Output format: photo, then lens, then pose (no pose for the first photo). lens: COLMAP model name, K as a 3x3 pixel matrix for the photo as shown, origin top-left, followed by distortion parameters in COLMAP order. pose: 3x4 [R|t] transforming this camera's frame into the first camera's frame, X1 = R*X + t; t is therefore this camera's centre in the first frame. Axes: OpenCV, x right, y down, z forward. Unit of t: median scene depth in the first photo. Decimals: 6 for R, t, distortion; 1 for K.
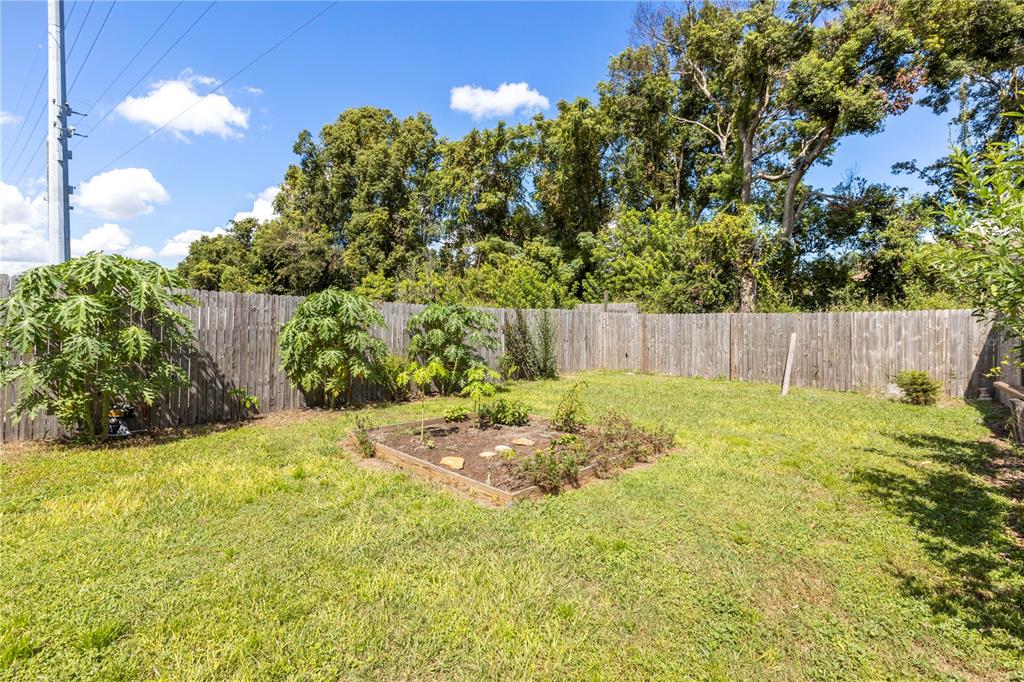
lens RADIAL K [[456.8, 0, 502.8], [0, 456.8, 324.1], [0, 0, 1]] dist [0.004629, -0.000403]
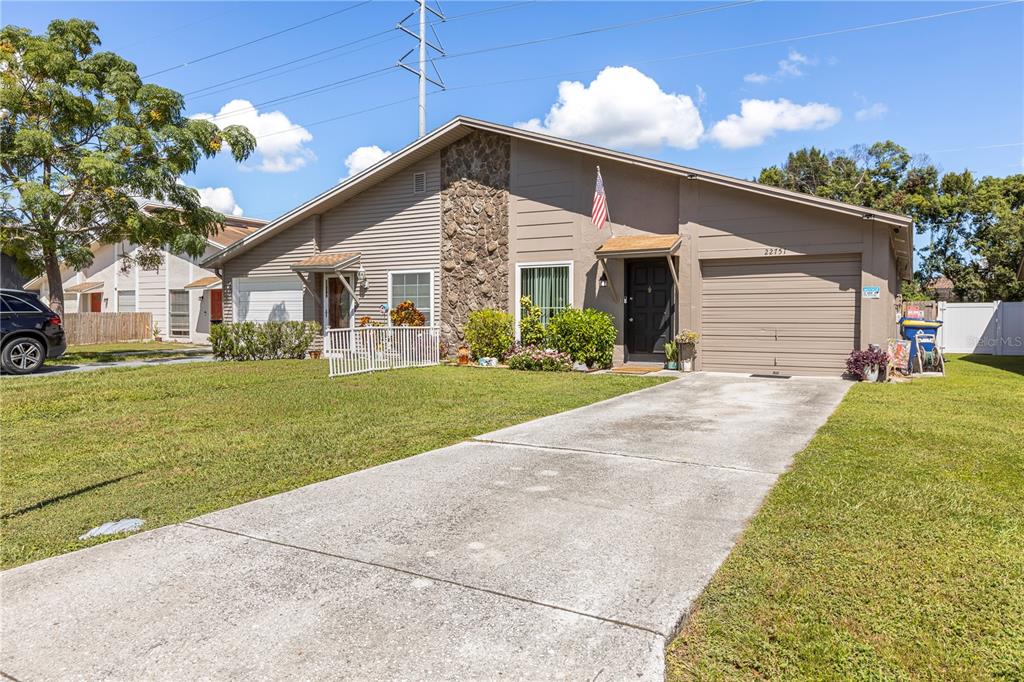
lens RADIAL K [[700.9, 0, 501.2], [0, 700.9, 335.0], [0, 0, 1]] dist [-0.002684, -0.010043]
pose [[0.987946, -0.001255, 0.154794, -1.091504], [0.000816, 0.999995, 0.002898, 0.015157], [-0.154797, -0.002737, 0.987942, -1.395989]]
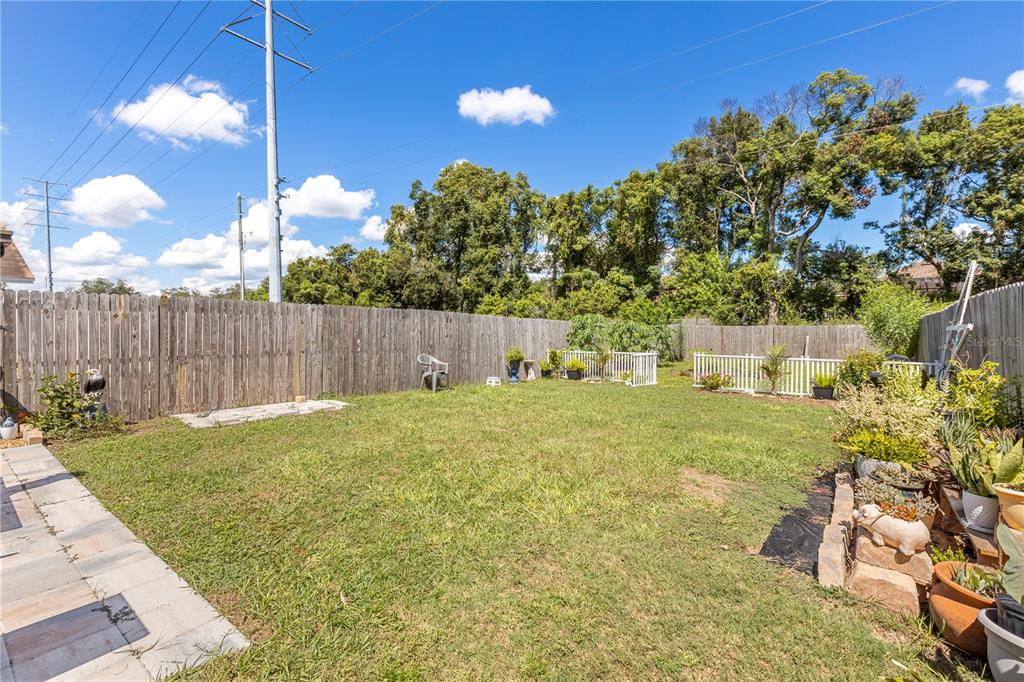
lens RADIAL K [[456.8, 0, 514.7], [0, 456.8, 335.2], [0, 0, 1]] dist [0.004629, -0.000403]
pose [[0.999358, -0.012041, 0.033755, -0.298441], [0.011604, 0.999847, 0.013102, -0.010341], [-0.033908, -0.012702, 0.999344, -0.399754]]
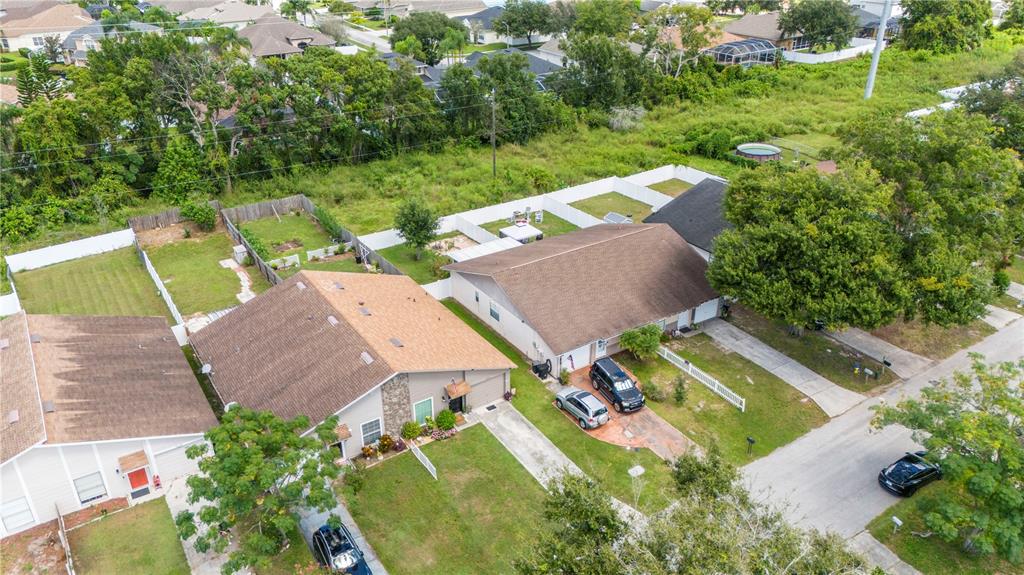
lens RADIAL K [[753.5, 0, 519.1], [0, 753.5, 294.2], [0, 0, 1]] dist [0.062798, -0.071319]
pose [[0.284799, -0.451618, 0.845536, -2.413484], [0.013866, 0.883913, 0.467446, -1.196019], [-0.958487, -0.121404, 0.257999, -1.504762]]
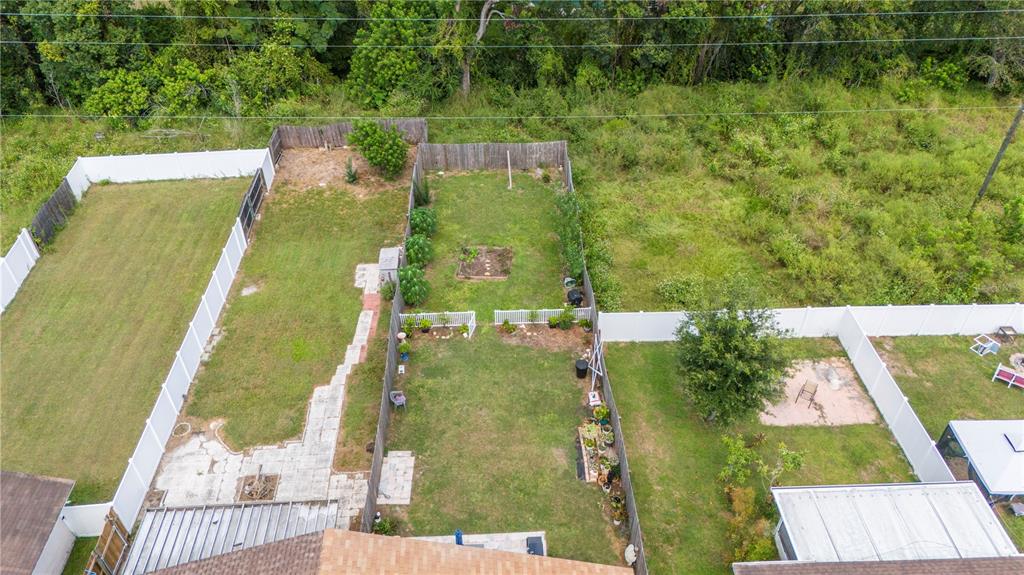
lens RADIAL K [[753.5, 0, 513.3], [0, 753.5, 287.2], [0, 0, 1]] dist [0.062798, -0.071319]
pose [[0.741372, -0.448566, 0.499155, -0.756400], [0.015137, 0.754781, 0.655802, -0.935349], [-0.670924, -0.478637, 0.566364, -0.742059]]
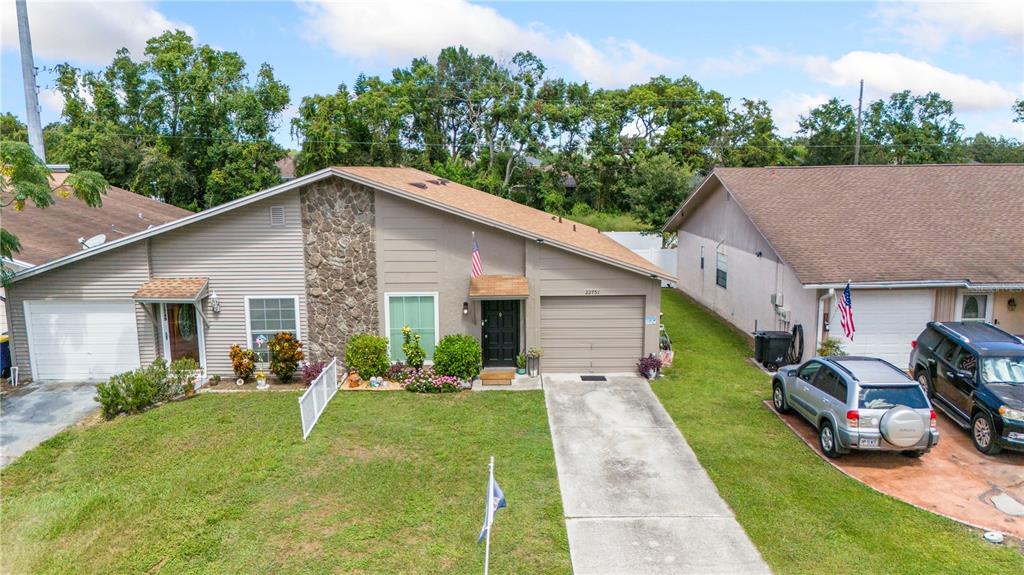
lens RADIAL K [[753.5, 0, 511.5], [0, 753.5, 295.9], [0, 0, 1]] dist [0.062798, -0.071319]
pose [[0.763227, -0.116596, 0.635524, -1.387122], [0.020316, 0.987428, 0.156759, -0.165926], [-0.645811, -0.106732, 0.756000, -1.470658]]
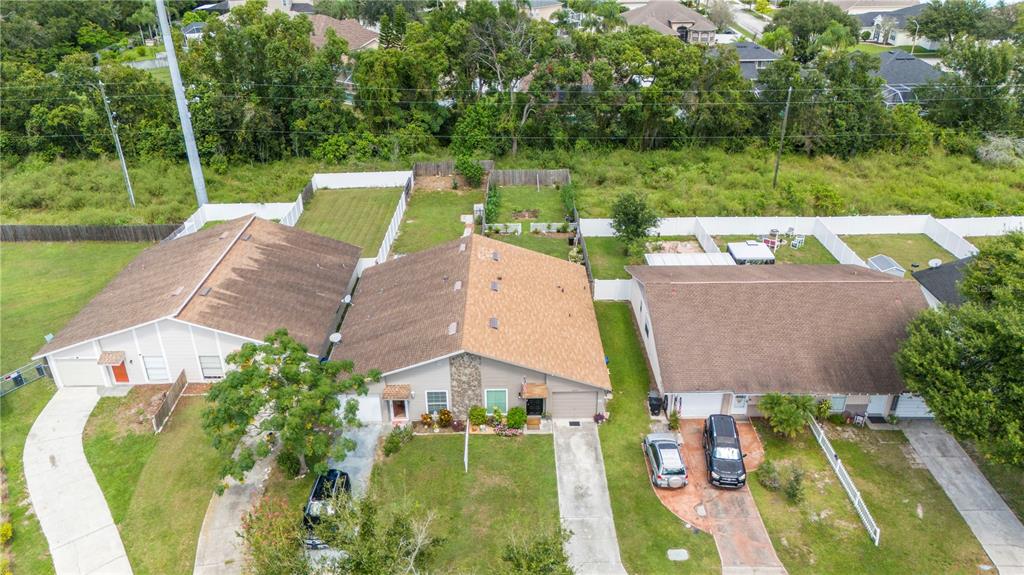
lens RADIAL K [[753.5, 0, 515.2], [0, 753.5, 298.0], [0, 0, 1]] dist [0.062798, -0.071319]
pose [[0.763425, -0.315521, 0.563586, -1.888157], [0.017433, 0.882311, 0.470343, -1.104052], [-0.645662, -0.349246, 0.679079, -1.994946]]
